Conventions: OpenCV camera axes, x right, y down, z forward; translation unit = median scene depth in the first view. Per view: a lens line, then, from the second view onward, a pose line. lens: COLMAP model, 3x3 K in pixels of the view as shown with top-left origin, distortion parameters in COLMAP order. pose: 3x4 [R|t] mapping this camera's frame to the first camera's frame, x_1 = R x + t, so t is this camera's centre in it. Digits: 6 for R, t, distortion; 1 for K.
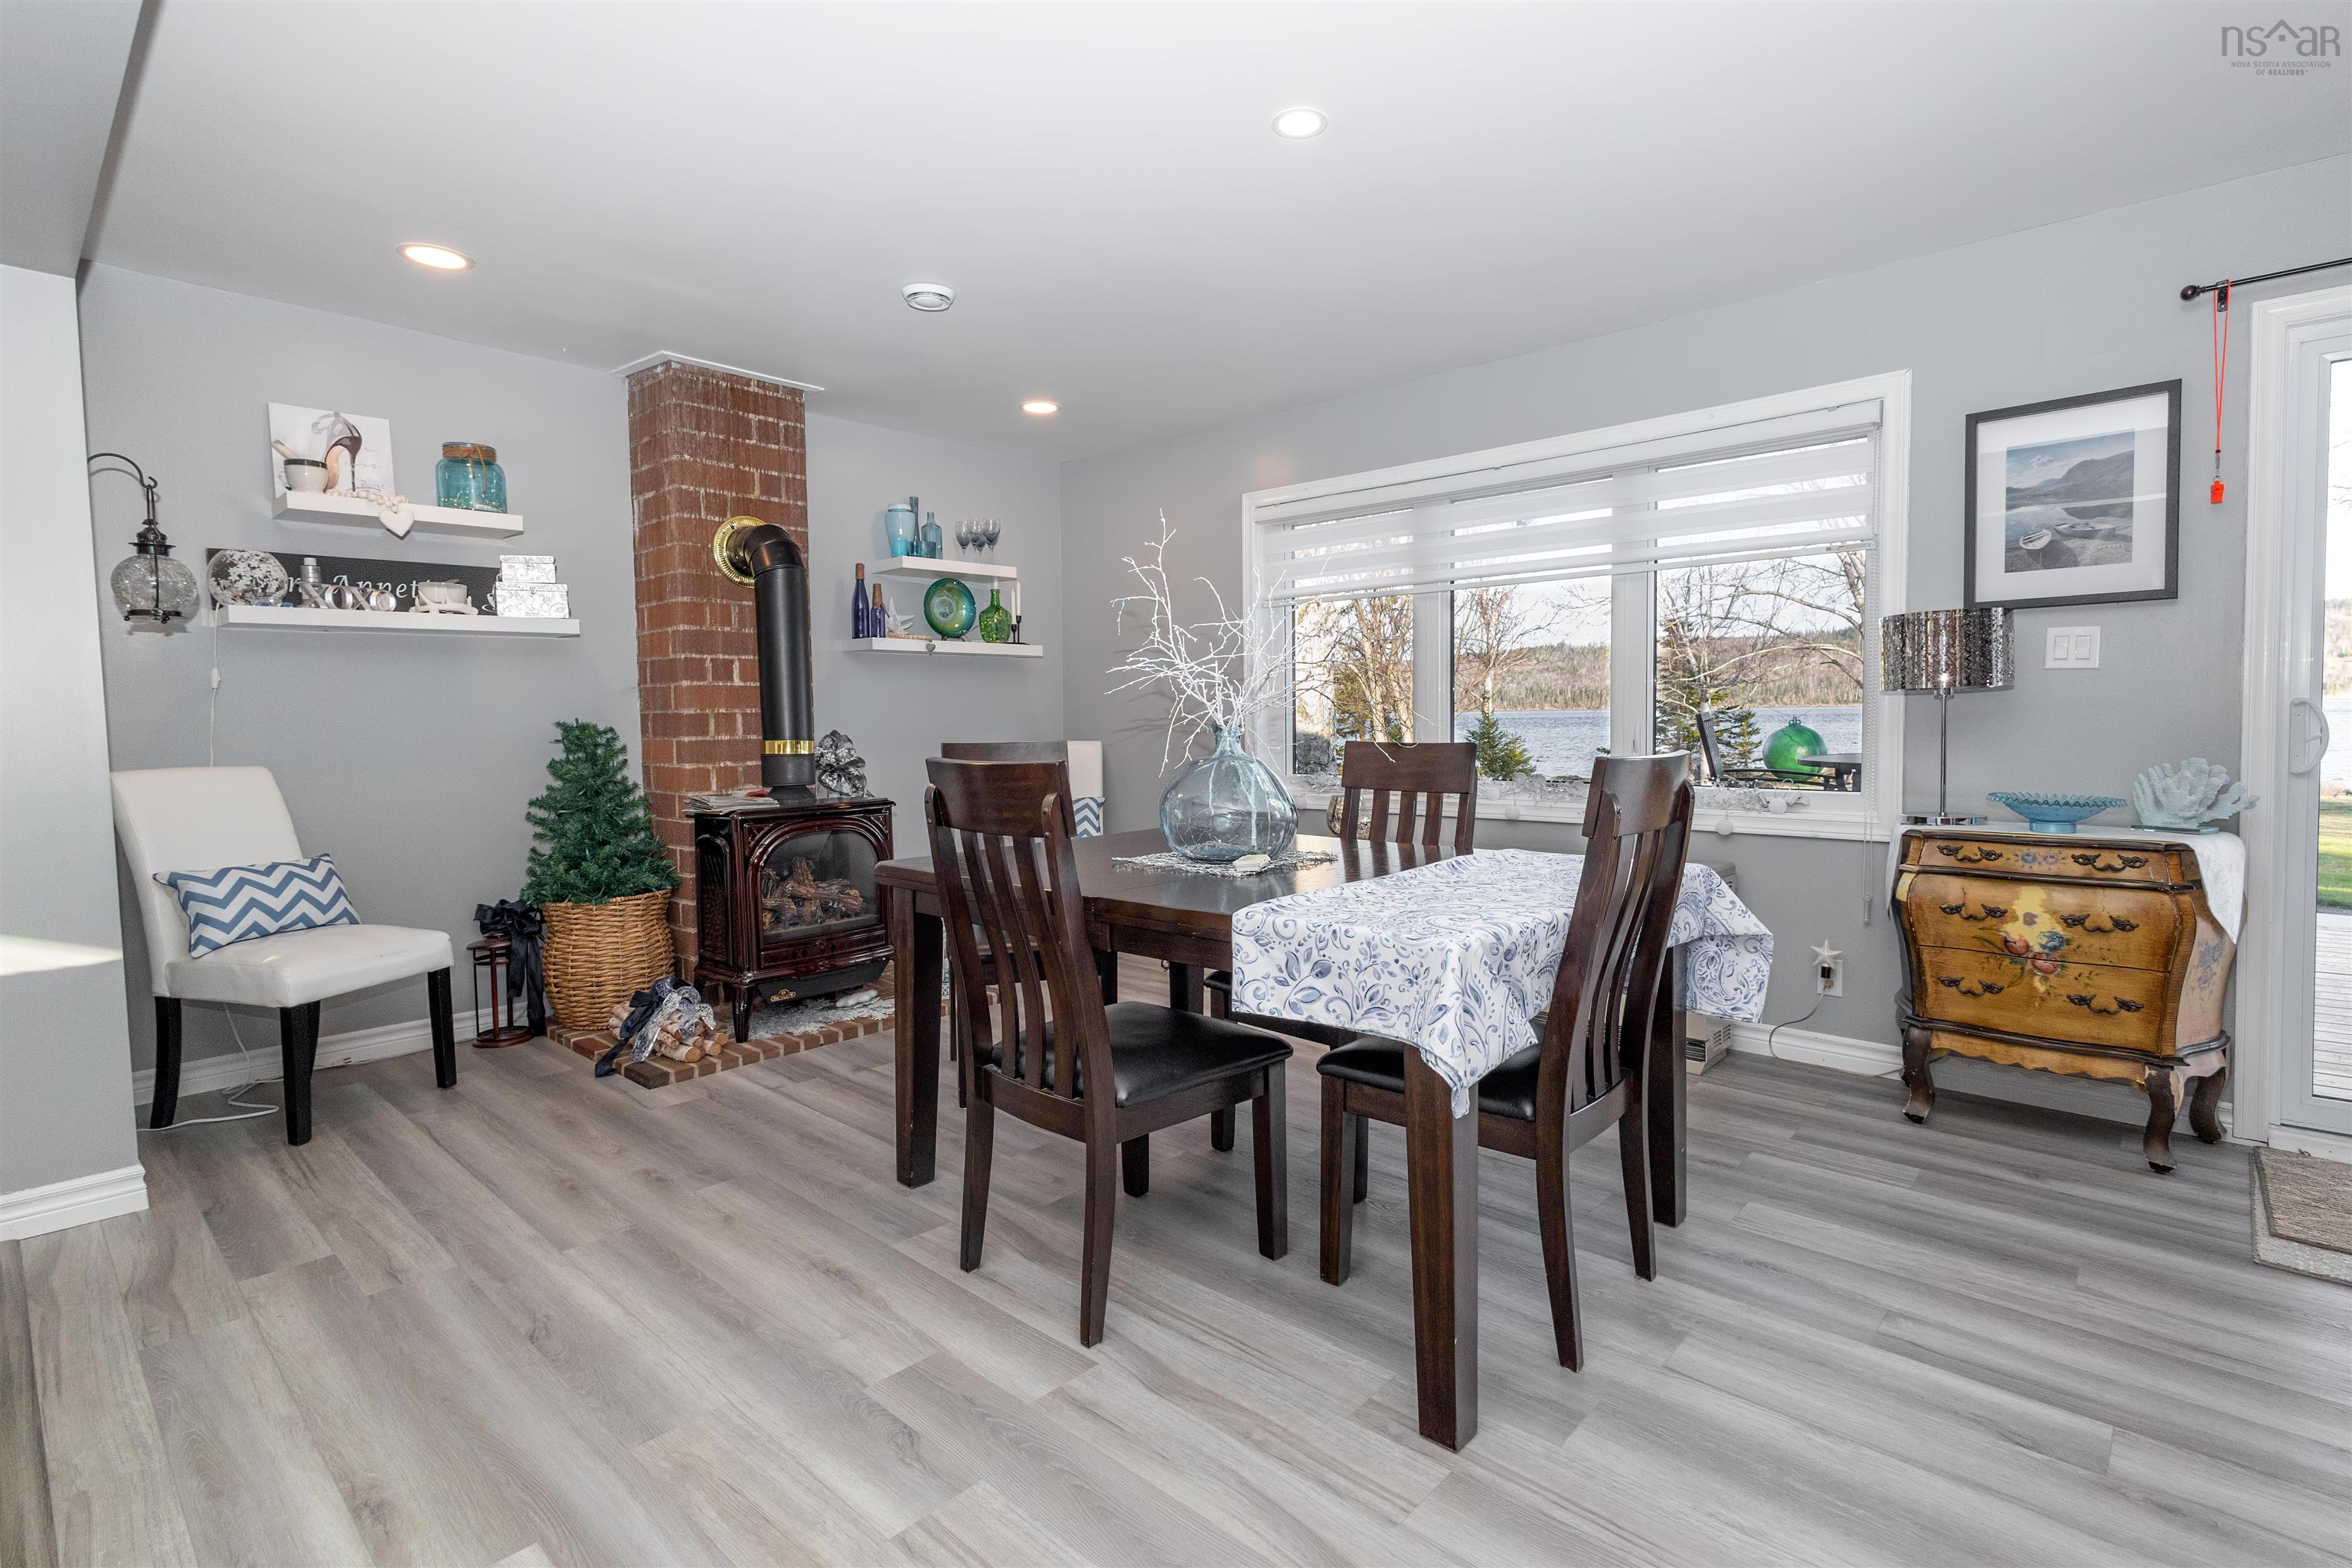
lens RADIAL K [[1111.8, 0, 1281.5], [0, 1111.8, 760.7], [0, 0, 1]] dist [0.003286, 0.000498]
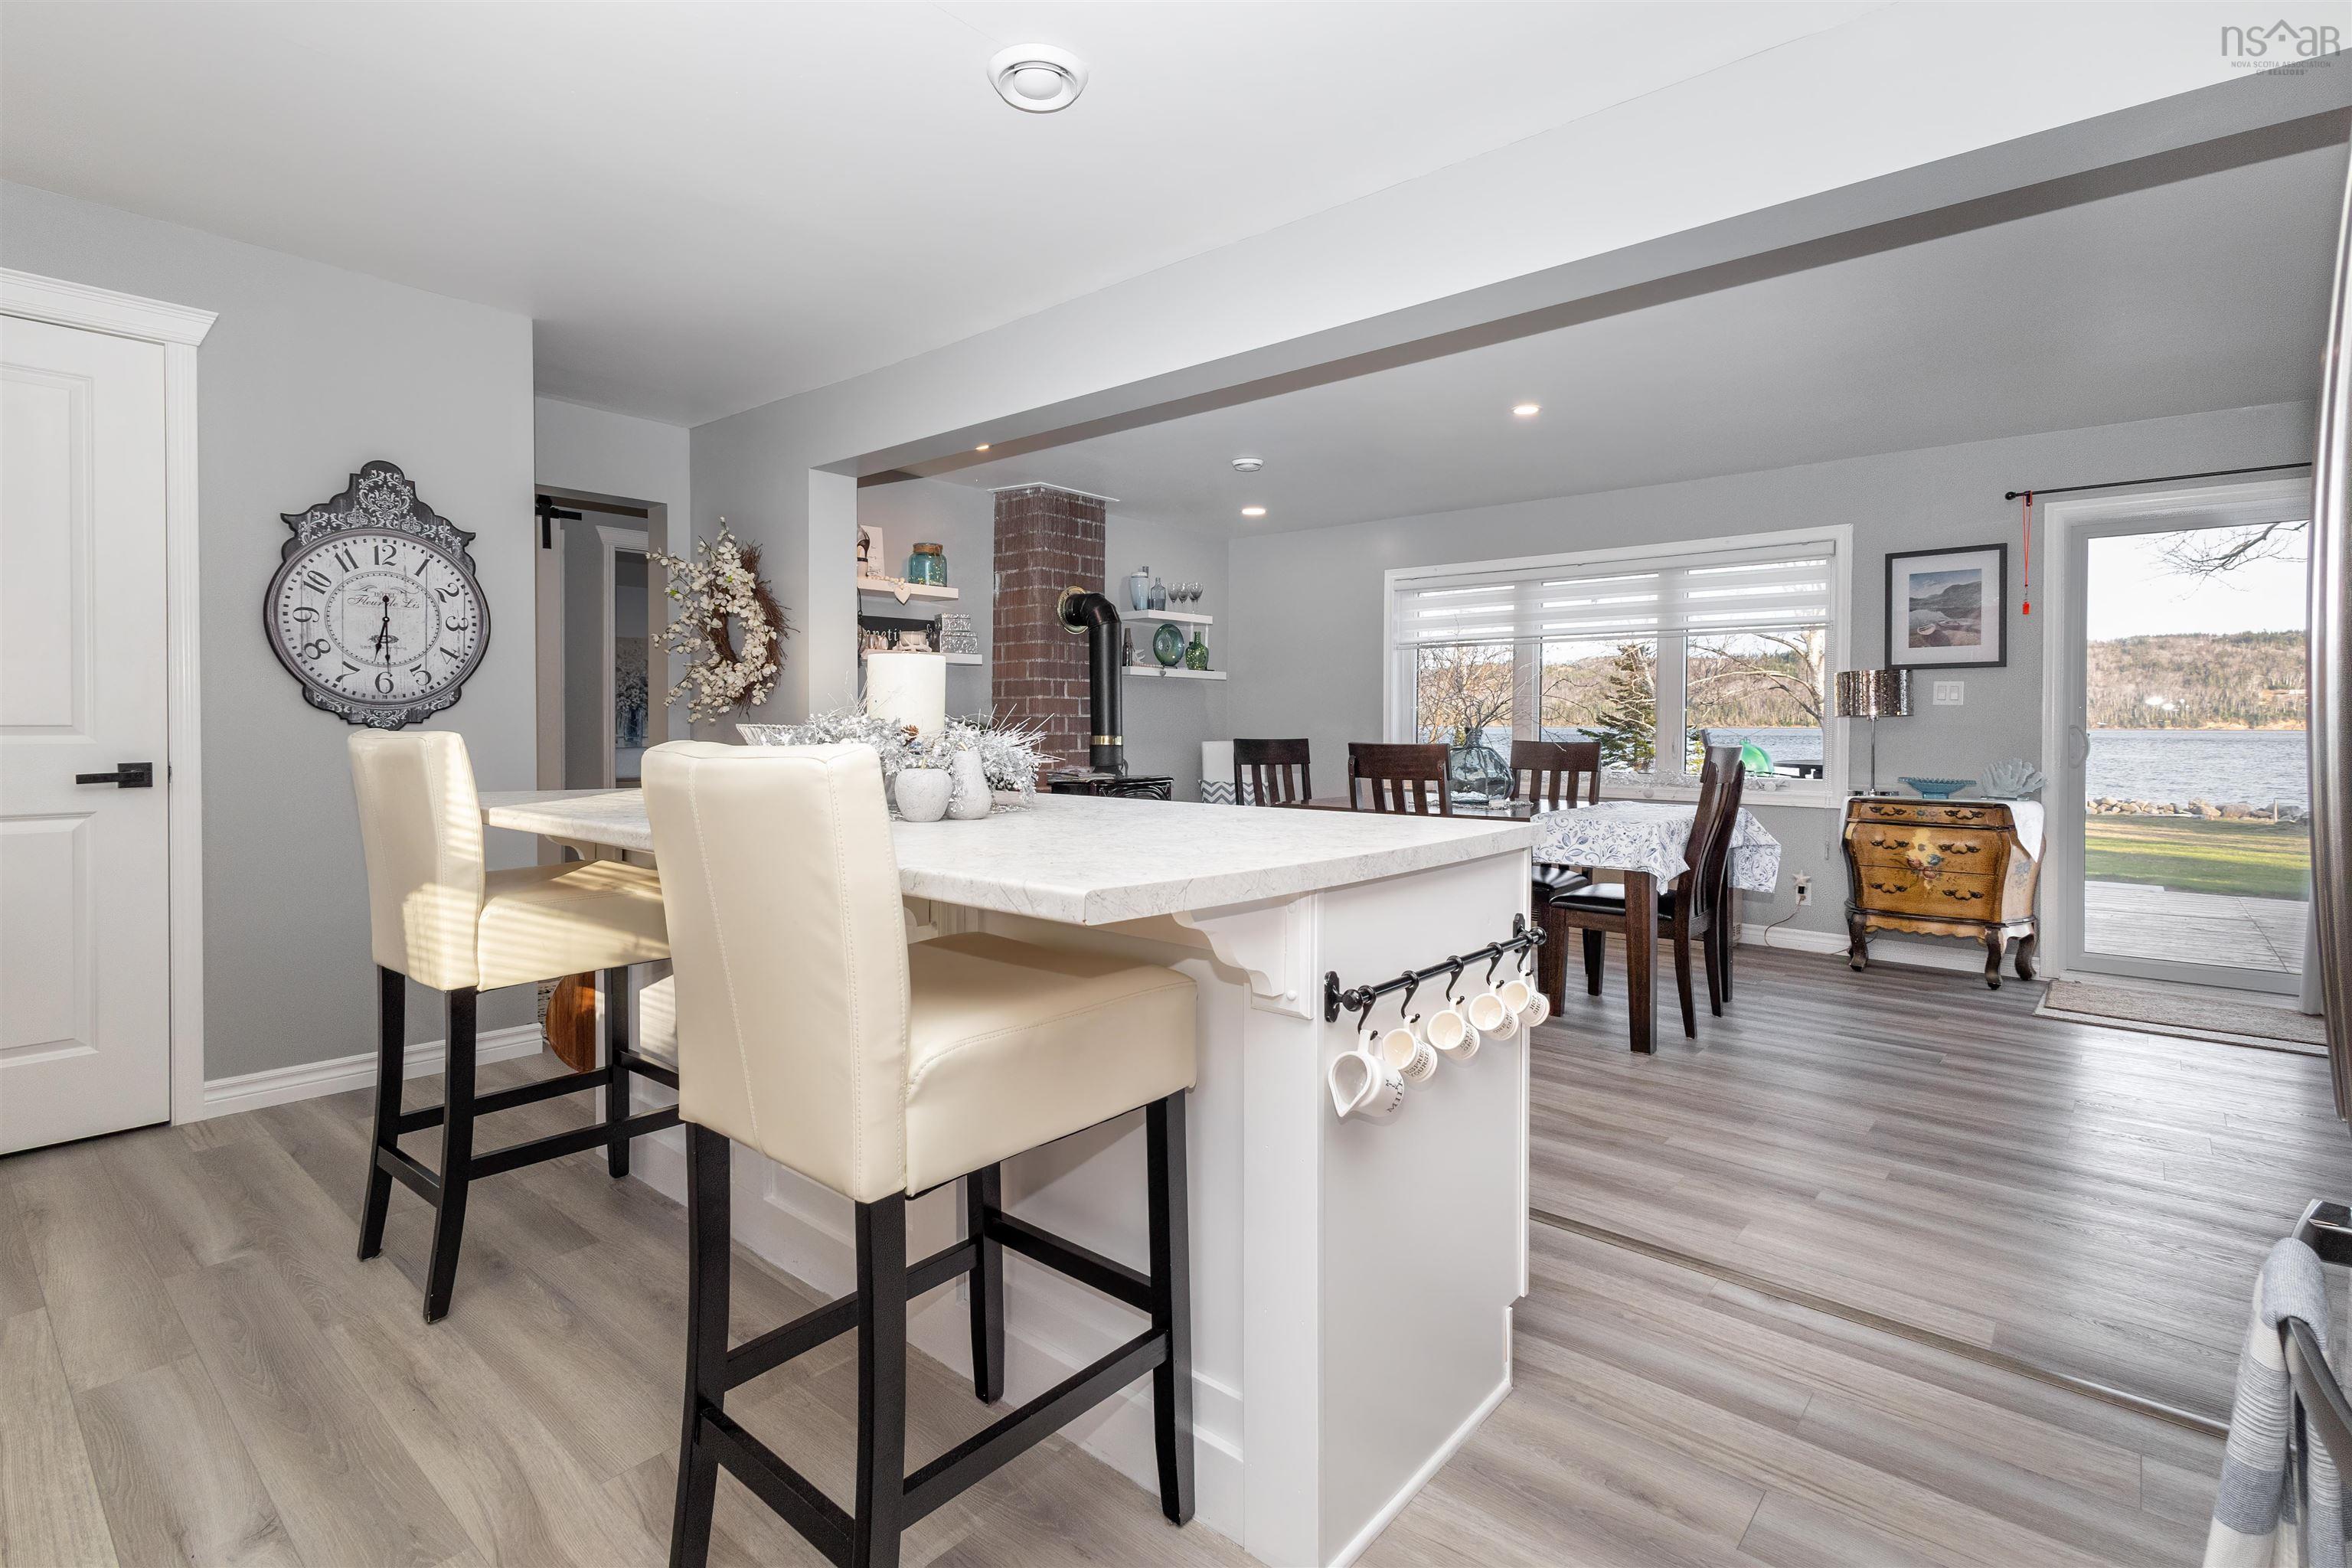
lens RADIAL K [[1063.2, 0, 1241.2], [0, 1063.2, 731.3], [0, 0, 1]] dist [-0.000058, -0.000144]
pose [[0.999814, 0.017767, -0.007511, -0.357450], [-0.018031, 0.999163, -0.036721, 0.036095], [0.006852, 0.036850, 0.999297, -0.629085]]
